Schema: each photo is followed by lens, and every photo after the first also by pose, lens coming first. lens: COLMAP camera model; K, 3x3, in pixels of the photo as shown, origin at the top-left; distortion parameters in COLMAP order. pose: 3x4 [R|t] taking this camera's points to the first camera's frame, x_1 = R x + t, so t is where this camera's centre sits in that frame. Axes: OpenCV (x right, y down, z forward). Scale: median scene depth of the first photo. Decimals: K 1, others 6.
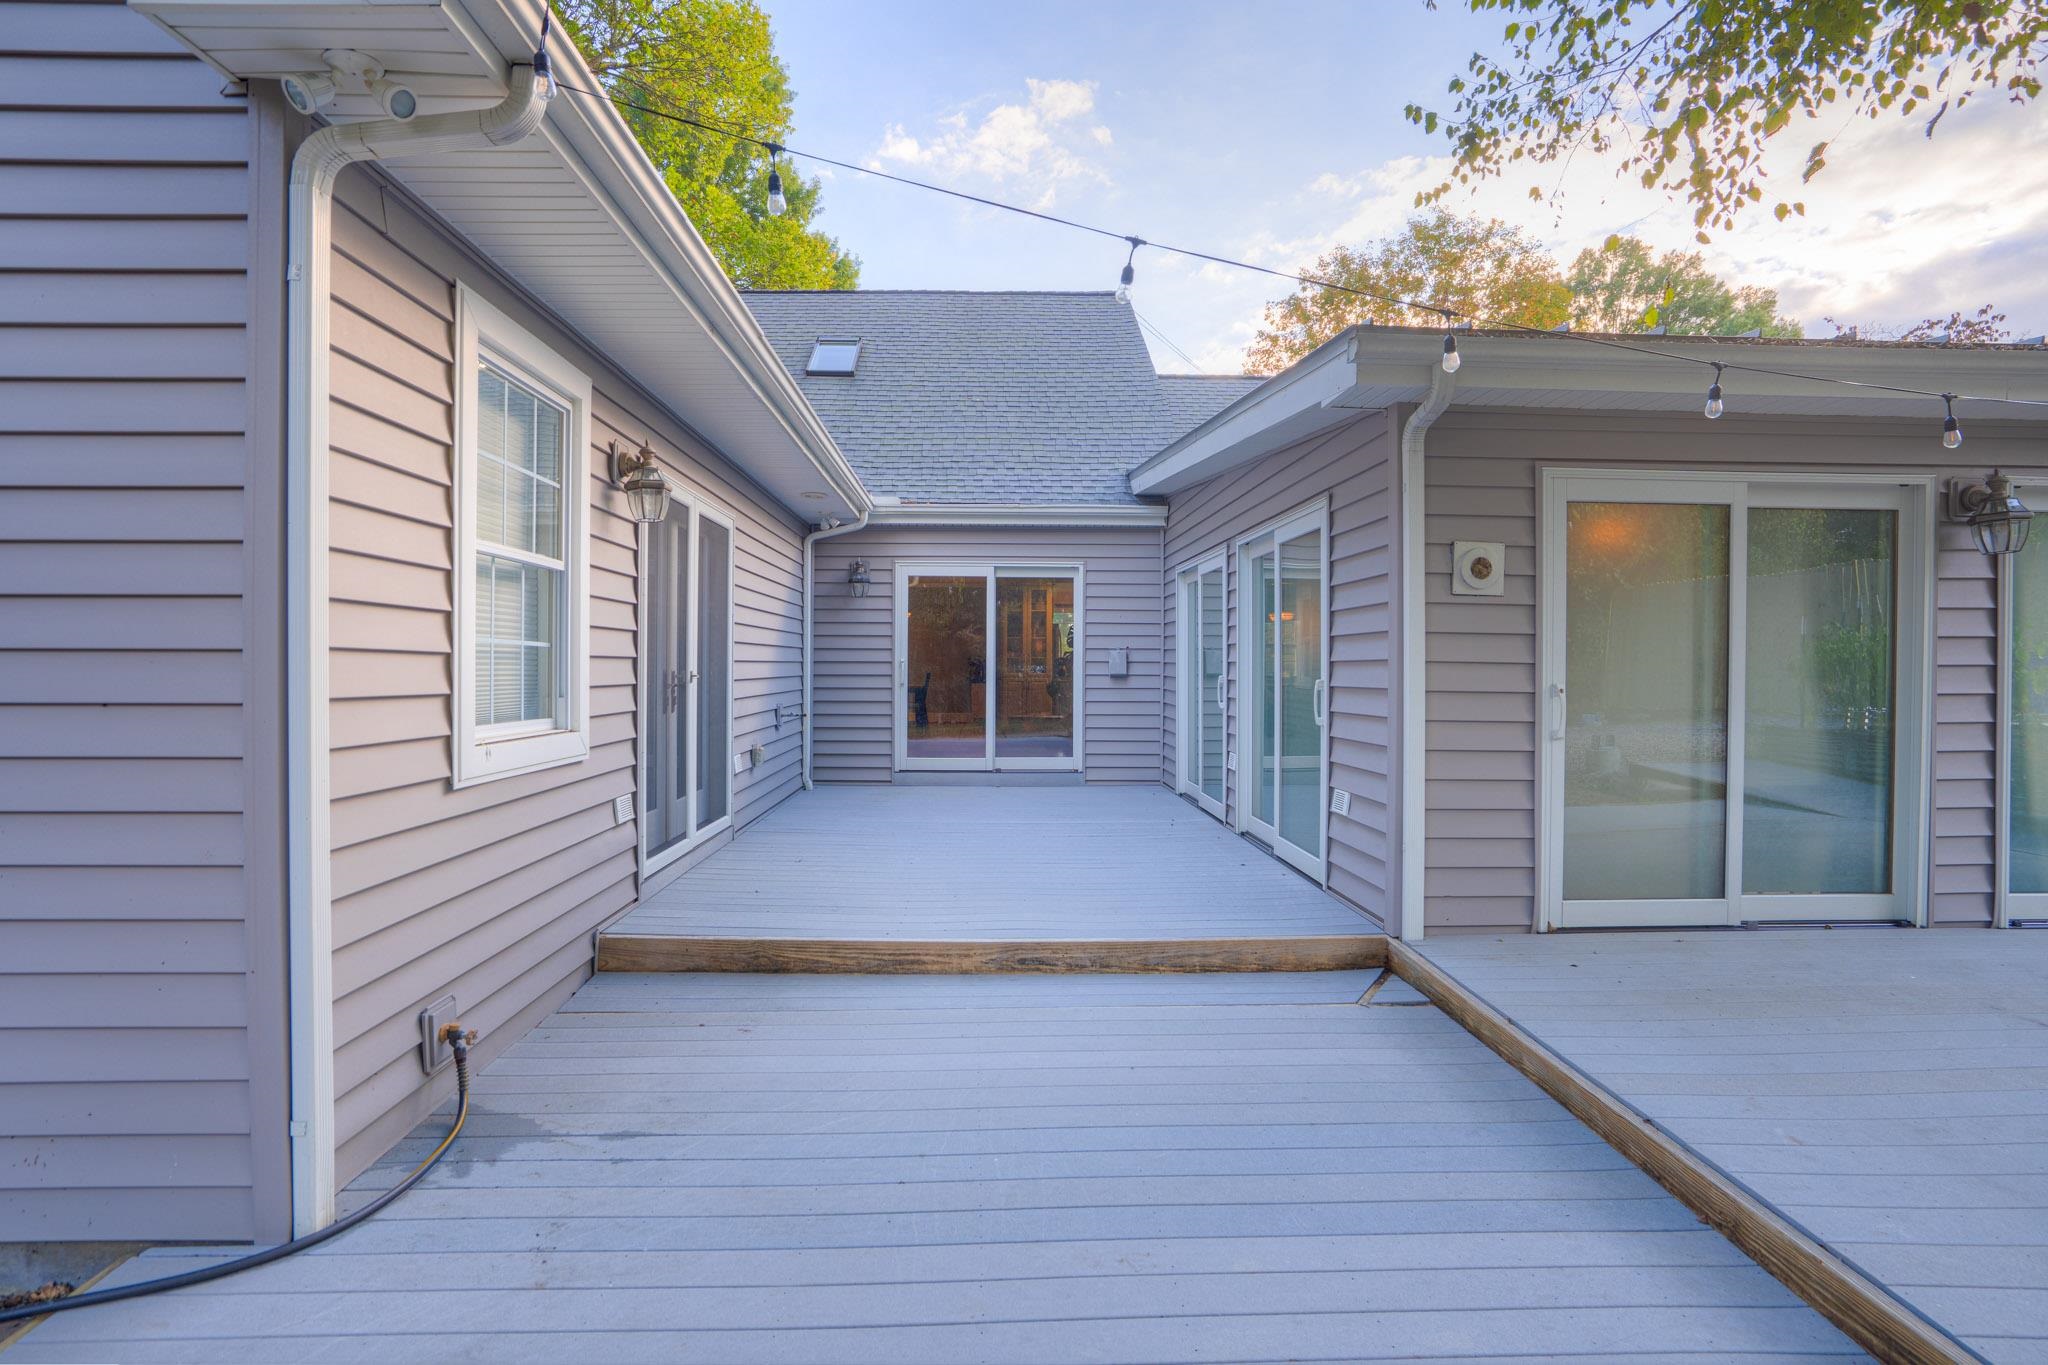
lens RADIAL K [[1008.3, 0, 990.0], [0, 1008.3, 666.2], [0, 0, 1]] dist [-0.056198, 0.026022]
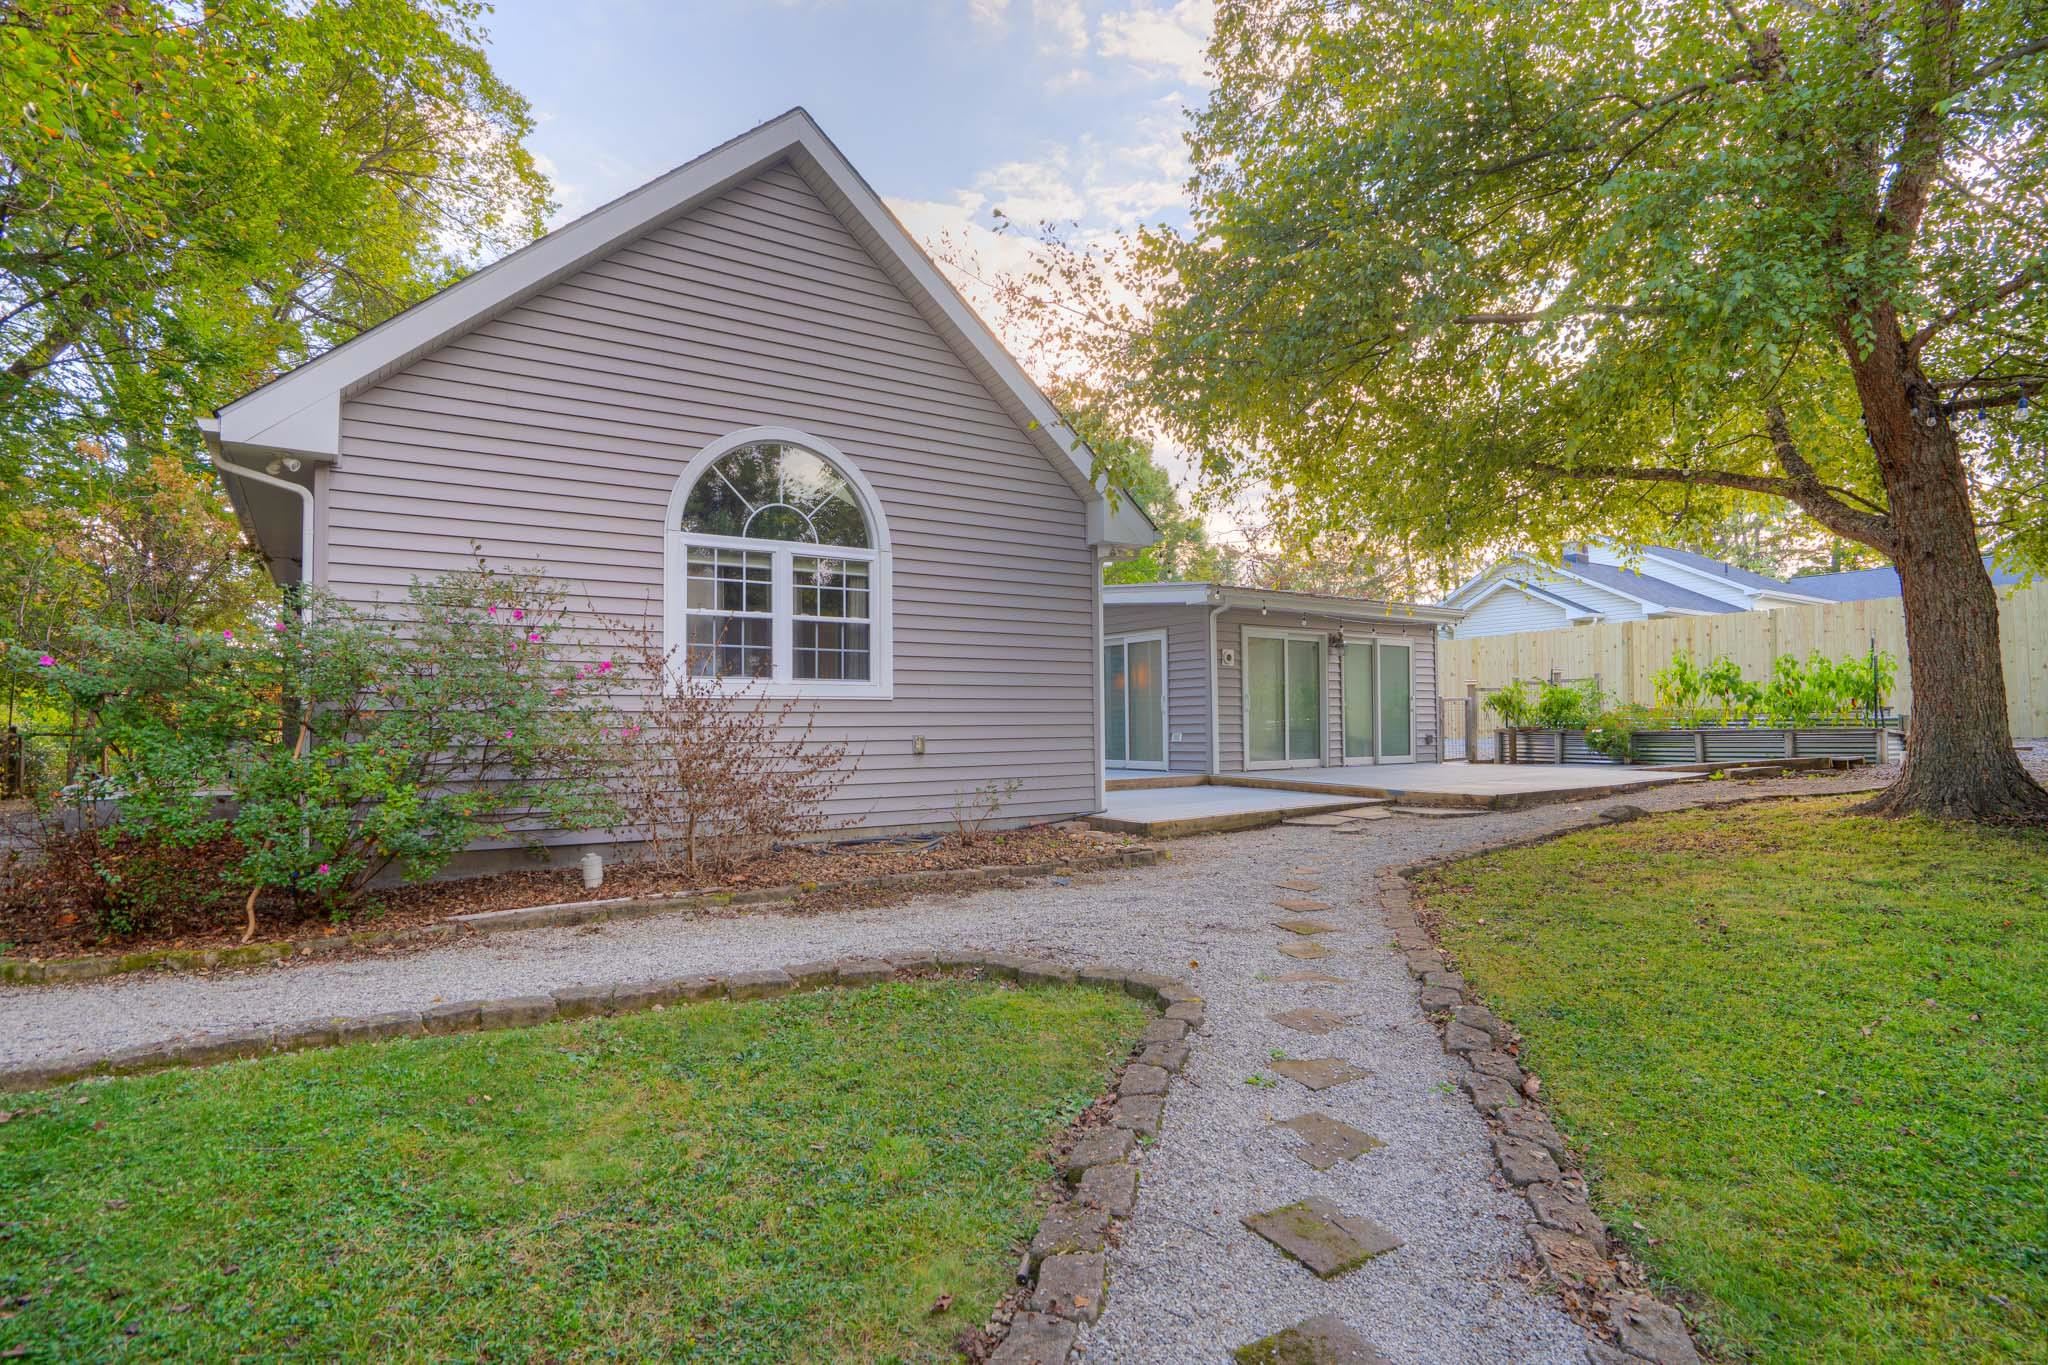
lens RADIAL K [[1026.3, 0, 1023.2], [0, 1026.3, 711.0], [0, 0, 1]] dist [-0.029990, 0.000654]
pose [[0.838847, -0.006710, 0.544327, -1.376978], [0.015701, 0.999806, -0.011872, 0.075310], [-0.544142, 0.018505, 0.838789, -1.038849]]
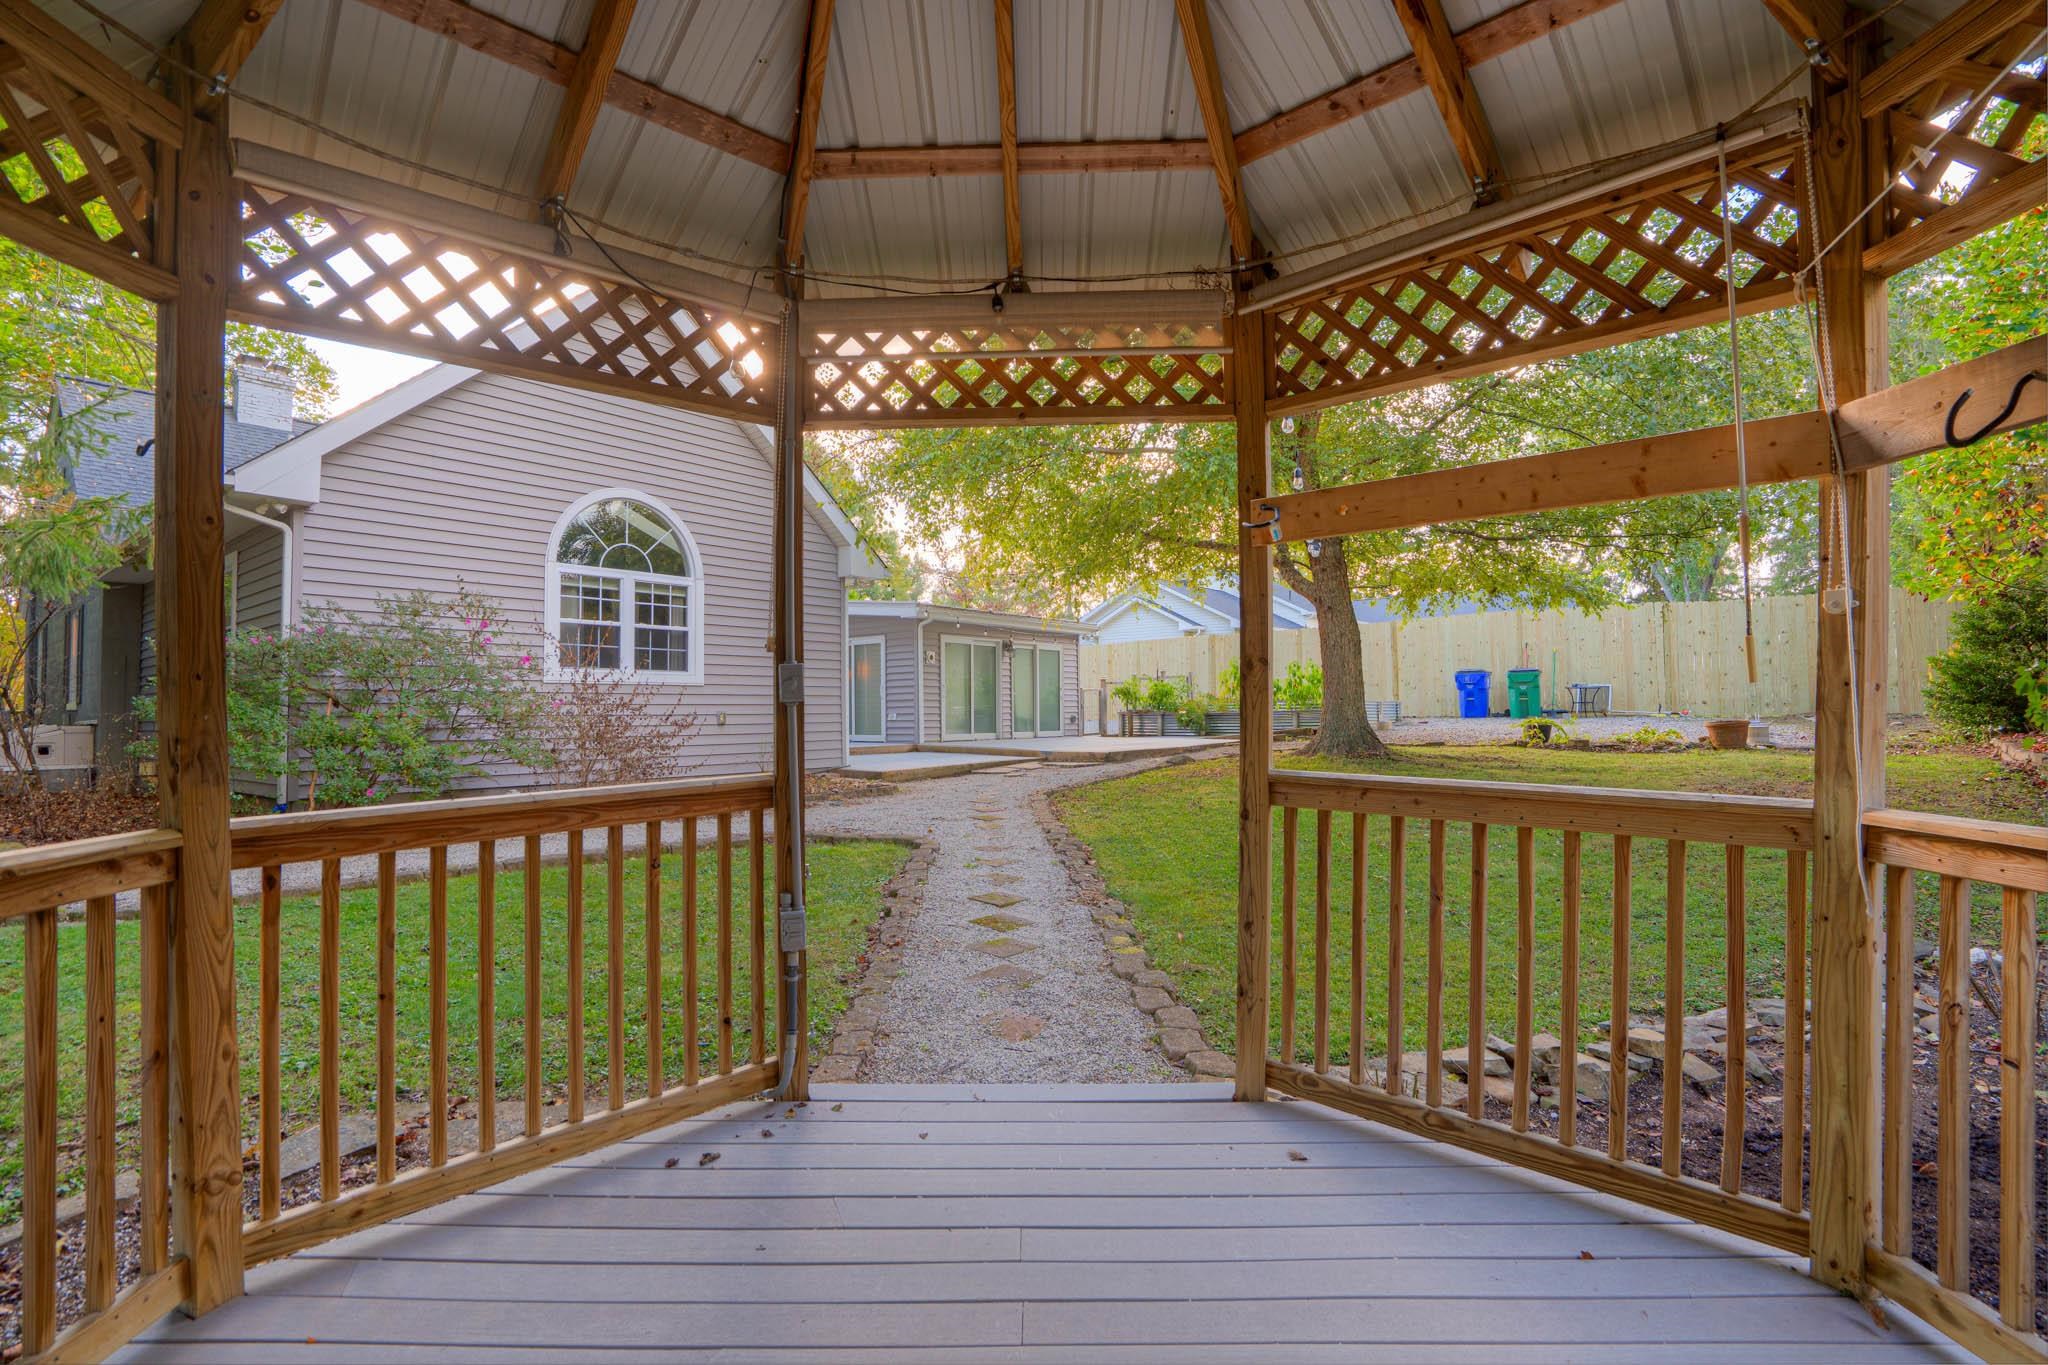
lens RADIAL K [[951.2, 0, 1004.8], [0, 951.2, 675.2], [0, 0, 1]] dist [-0.071041, 0.031902]
pose [[0.646470, 0.017533, 0.762738, -1.818889], [0.014800, 0.999260, -0.035514, 0.096096], [-0.762796, 0.034247, 0.645732, -1.416080]]
